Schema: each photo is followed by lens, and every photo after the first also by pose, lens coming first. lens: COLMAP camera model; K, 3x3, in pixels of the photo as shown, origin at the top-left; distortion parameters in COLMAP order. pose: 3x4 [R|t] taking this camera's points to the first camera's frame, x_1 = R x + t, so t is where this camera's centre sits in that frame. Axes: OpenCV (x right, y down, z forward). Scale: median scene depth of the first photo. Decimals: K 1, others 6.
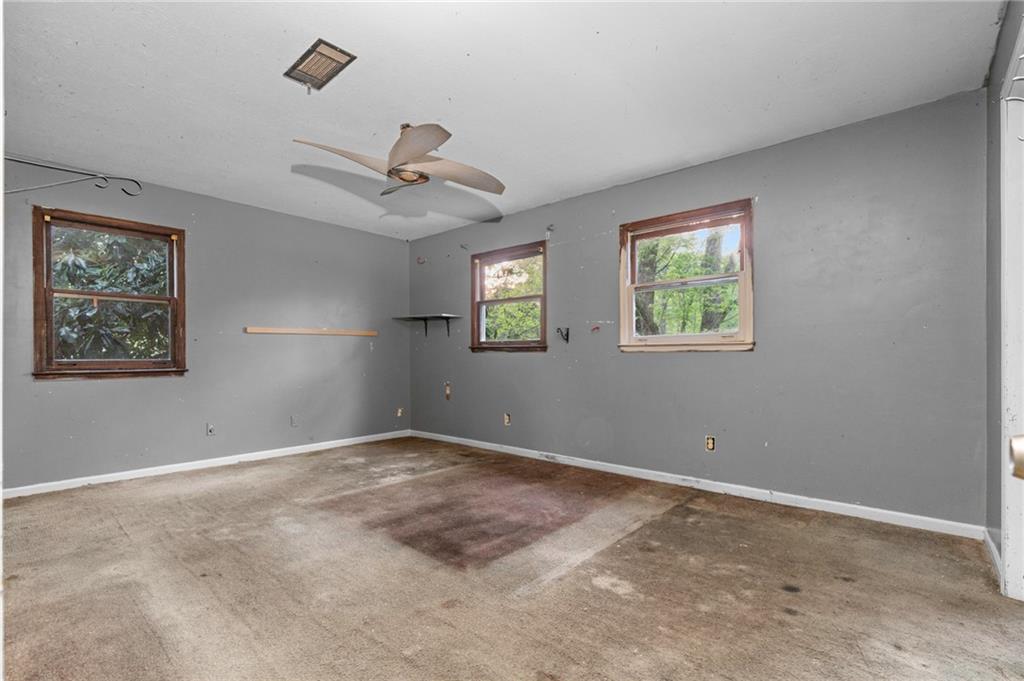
lens RADIAL K [[467.1, 0, 511.7], [0, 467.1, 347.7], [0, 0, 1]] dist [-0.005395, -0.000031]
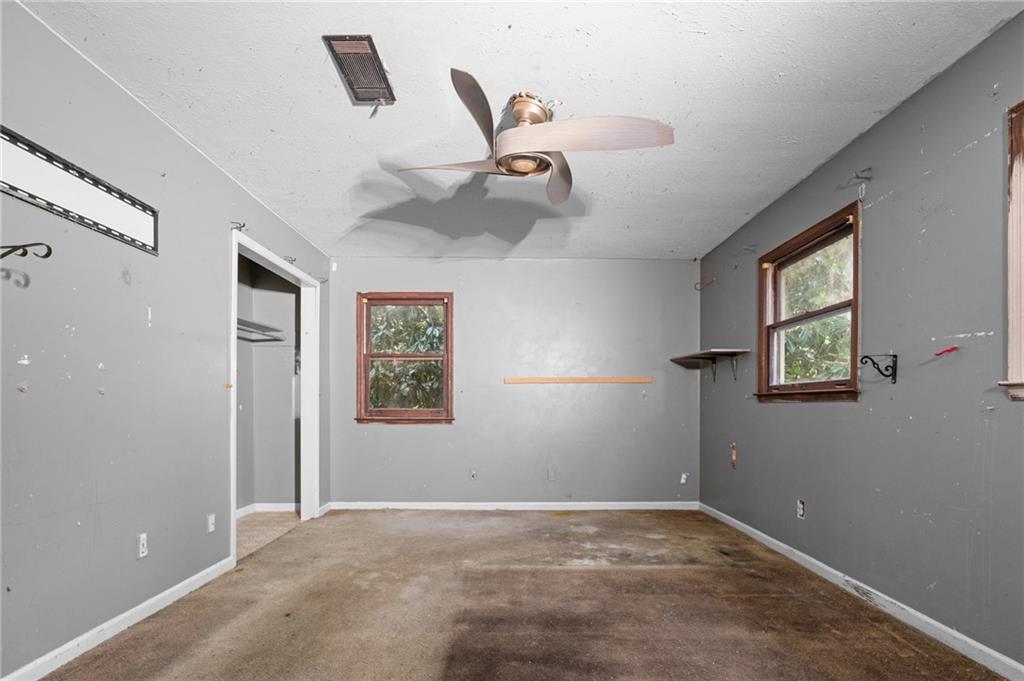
lens RADIAL K [[482.3, 0, 512.1], [0, 482.3, 404.8], [0, 0, 1]] dist [-0.008288, 0.000451]
pose [[0.666421, 0.001075, -0.745575, 0.251507], [0.008786, 0.999918, 0.009295, 0.005571], [0.745524, -0.012745, 0.666357, 0.346390]]
